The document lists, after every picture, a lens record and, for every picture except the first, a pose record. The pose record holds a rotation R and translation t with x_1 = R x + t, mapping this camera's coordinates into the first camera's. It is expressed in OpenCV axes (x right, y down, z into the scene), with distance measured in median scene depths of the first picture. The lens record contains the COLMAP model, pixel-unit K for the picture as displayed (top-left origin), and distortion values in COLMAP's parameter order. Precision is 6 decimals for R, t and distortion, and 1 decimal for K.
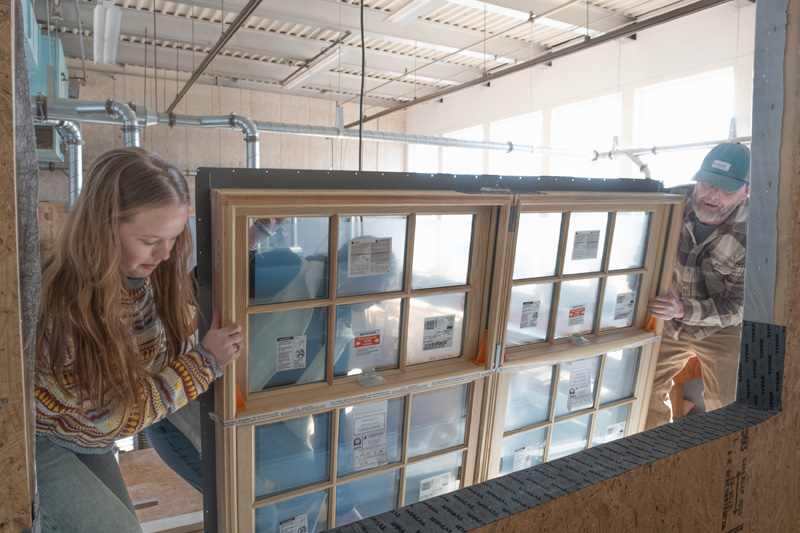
lens RADIAL K [[552.9, 0, 397.0], [0, 552.9, 254.1], [0, 0, 1]] dist [-0.006297, -0.005122]
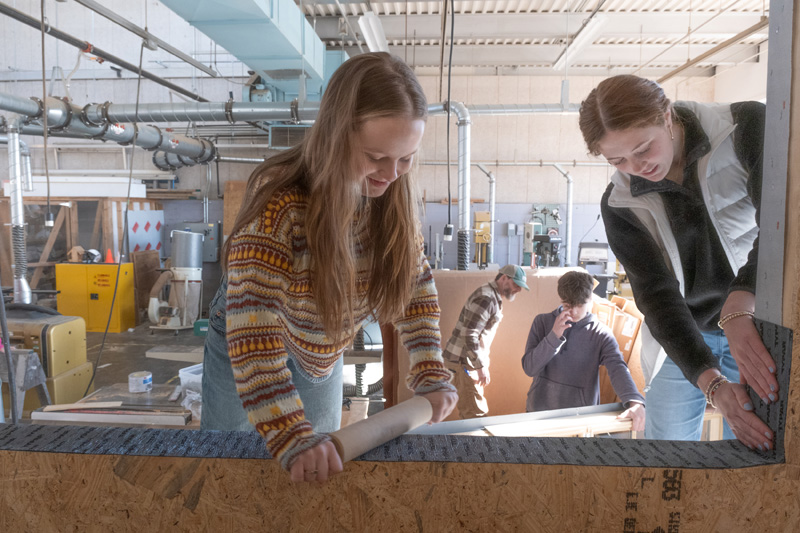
lens RADIAL K [[569.2, 0, 399.1], [0, 569.2, 243.3], [0, 0, 1]] dist [-0.004684, -0.002510]
pose [[0.839828, 0.033881, -0.541794, 0.150274], [-0.038109, 0.999268, 0.003416, 0.009446], [0.541513, 0.017779, 0.840504, 0.044046]]
